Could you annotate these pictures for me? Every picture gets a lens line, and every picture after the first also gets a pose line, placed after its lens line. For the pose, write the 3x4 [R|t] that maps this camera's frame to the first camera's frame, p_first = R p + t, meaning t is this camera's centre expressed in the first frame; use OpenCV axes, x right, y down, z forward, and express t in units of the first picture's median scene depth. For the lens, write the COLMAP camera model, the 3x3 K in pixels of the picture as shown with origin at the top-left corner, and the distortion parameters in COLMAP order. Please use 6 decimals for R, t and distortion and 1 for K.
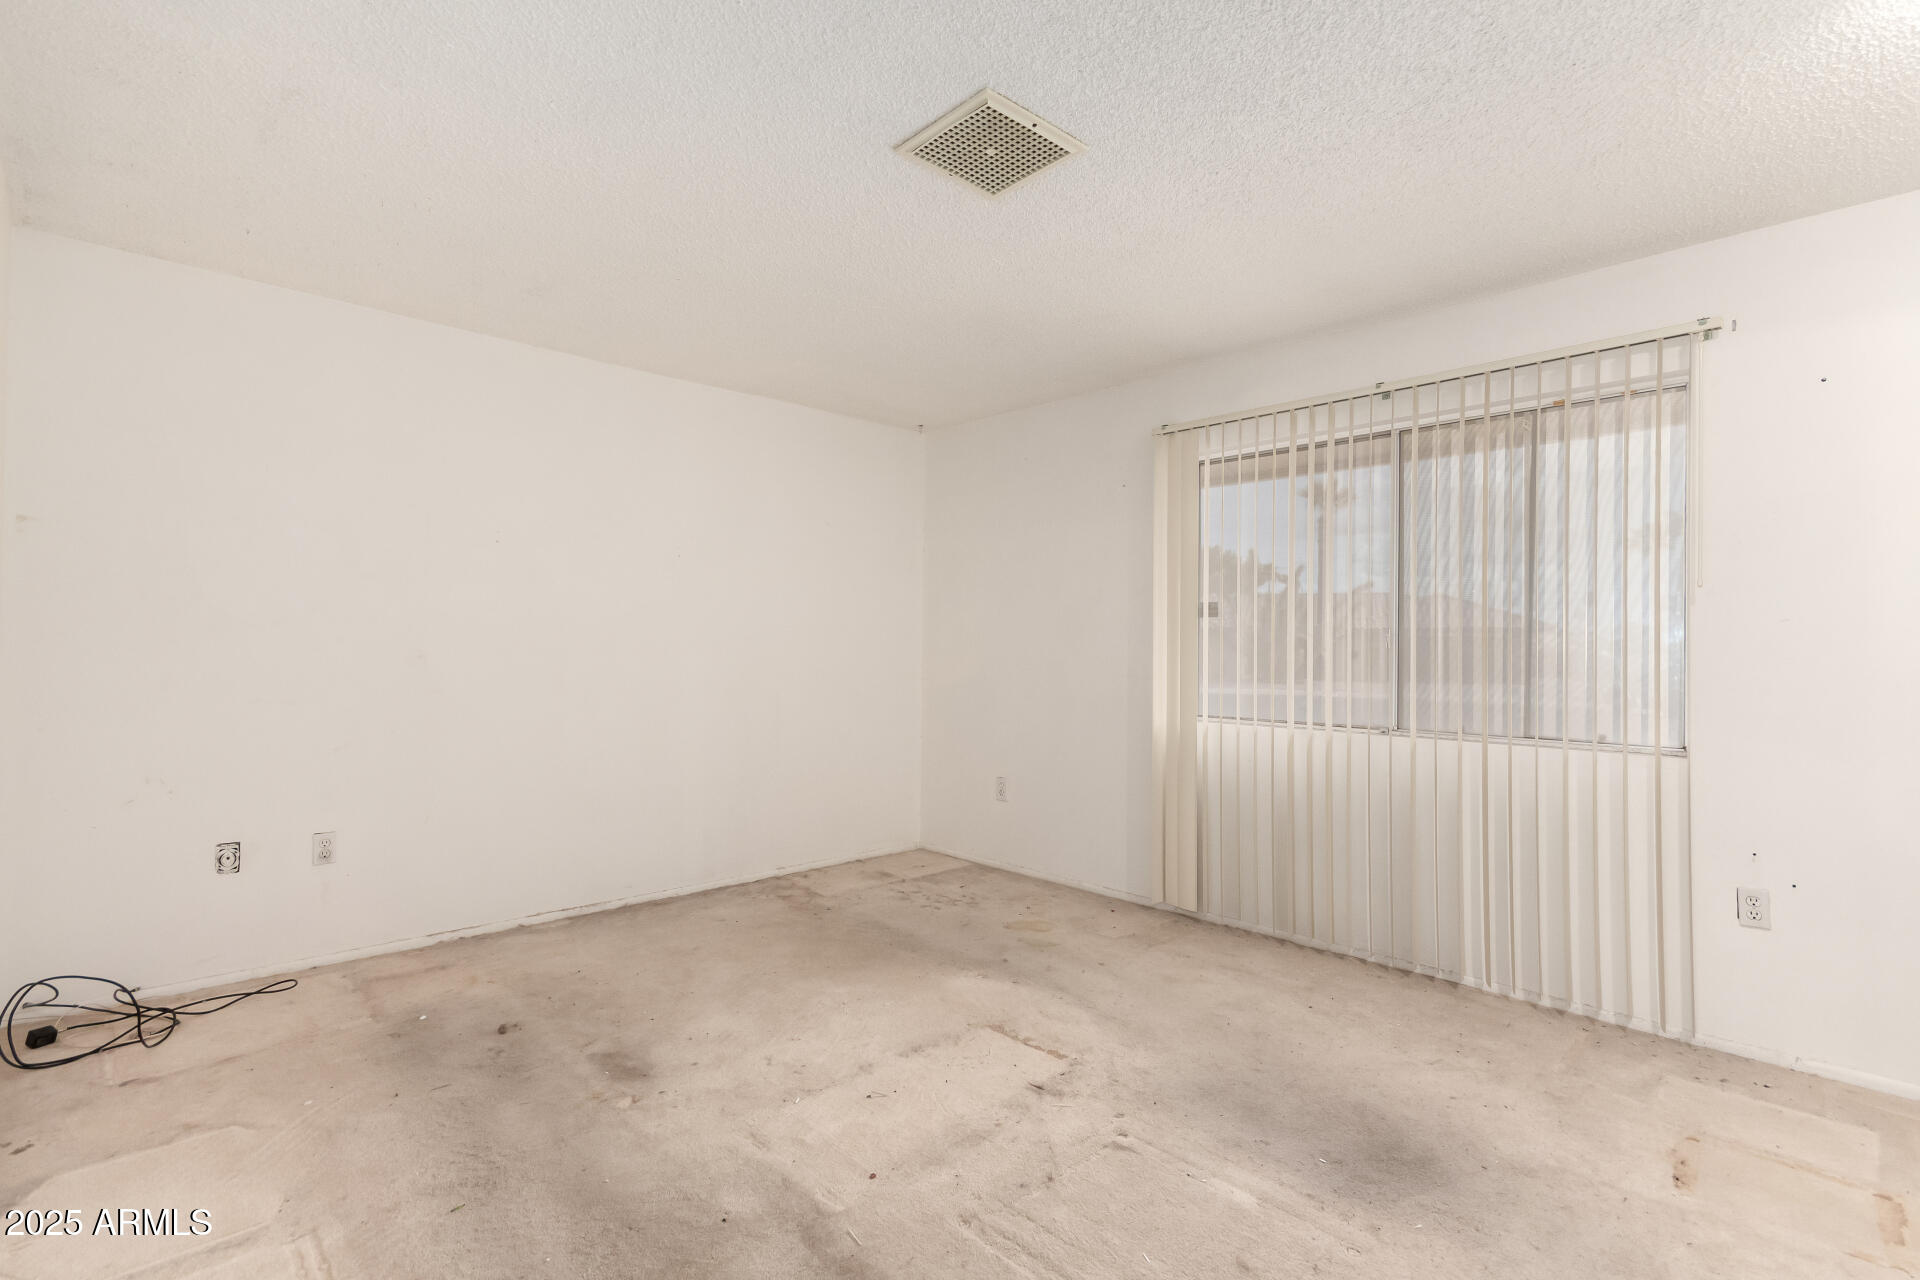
lens RADIAL K [[890.4, 0, 960.7], [0, 890.4, 645.1], [0, 0, 1]] dist [0.001877, 0.000616]
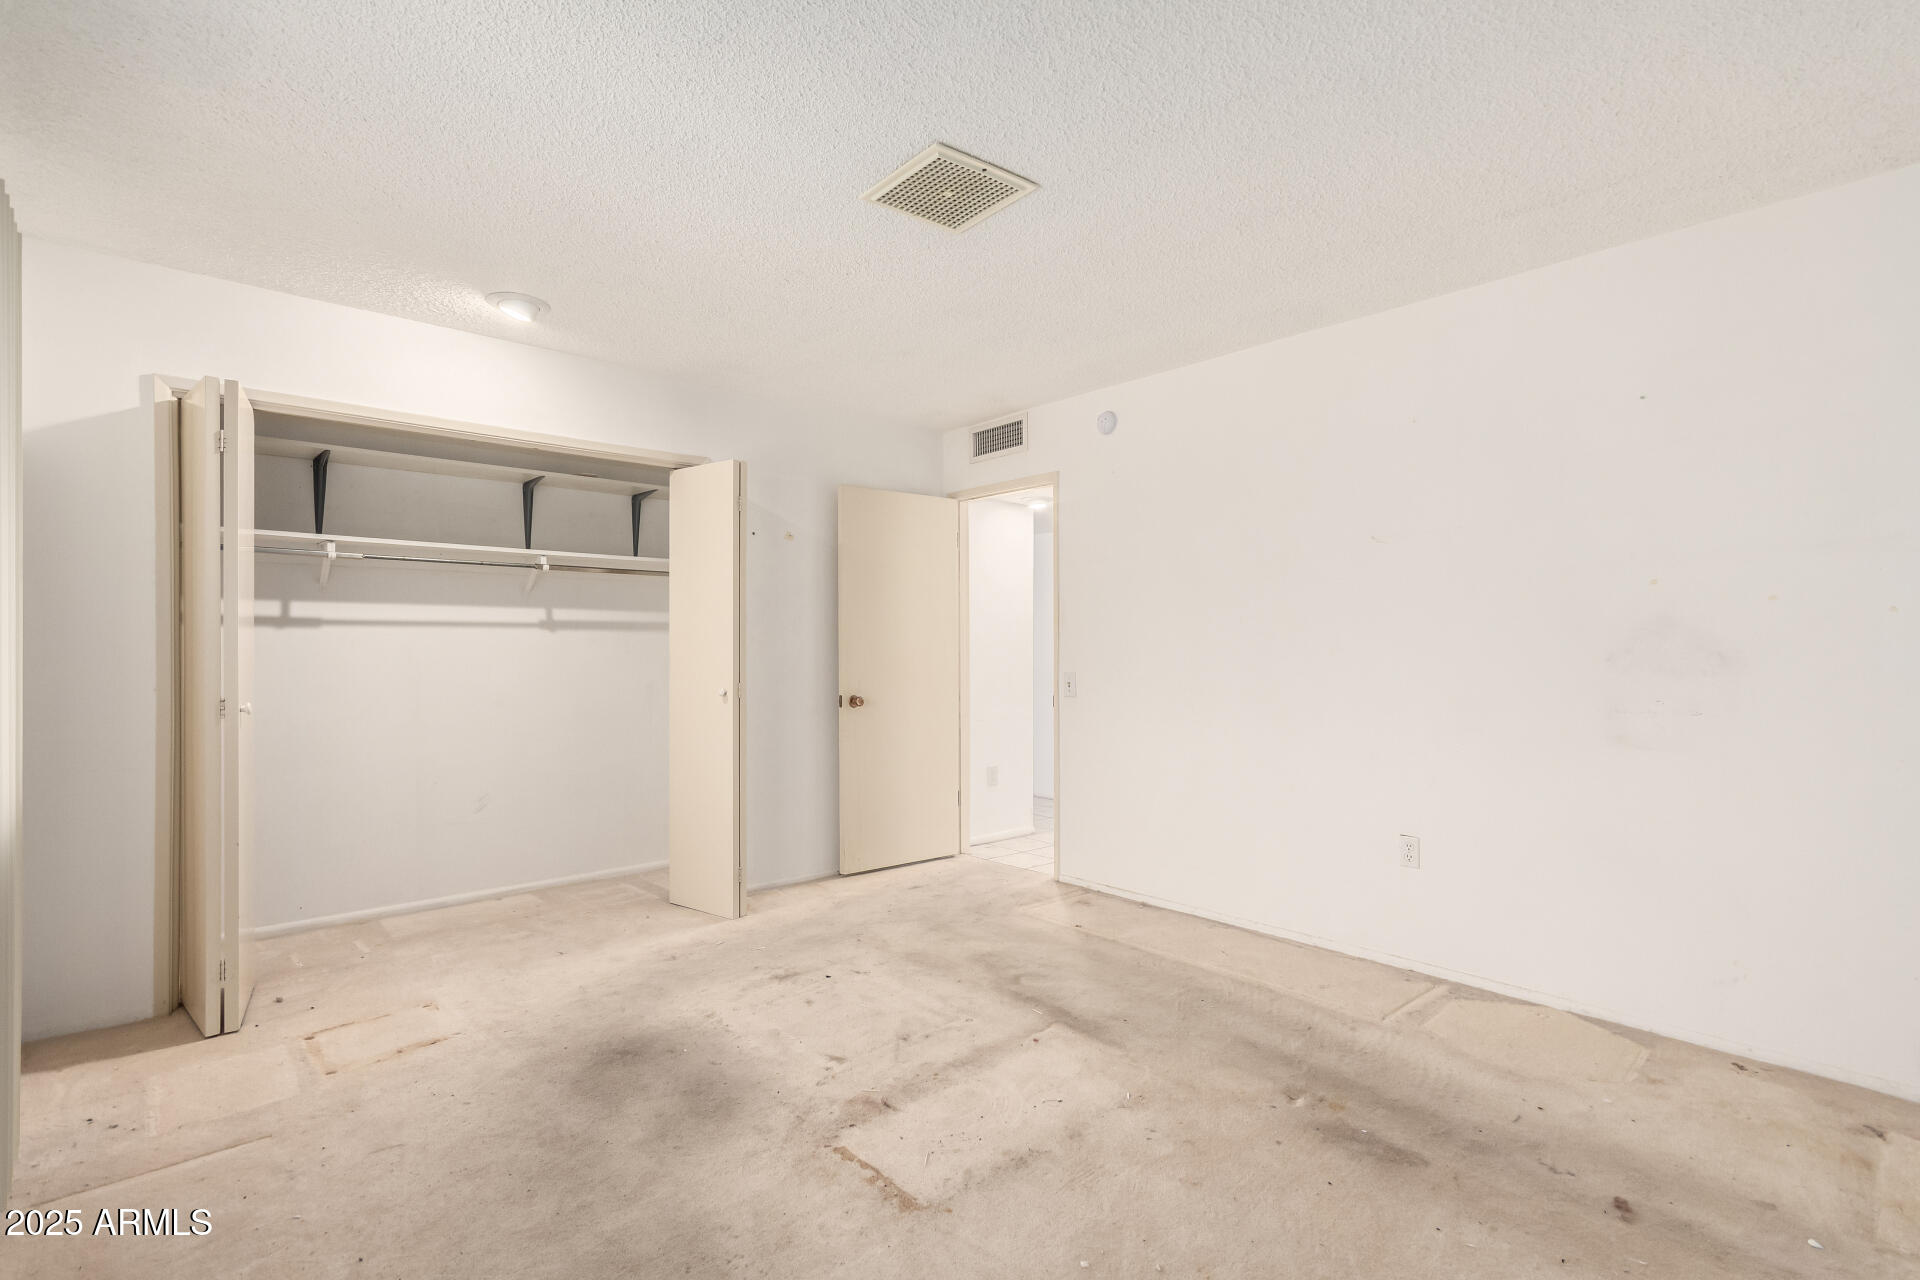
lens RADIAL K [[890.4, 0, 961.8], [0, 890.4, 636.2], [0, 0, 1]] dist [0.001877, 0.000616]
pose [[-0.999300, -0.007494, 0.036646, -0.023294], [-0.008174, 0.999797, -0.018428, 0.006769], [-0.036500, -0.018714, -0.999158, 1.795470]]
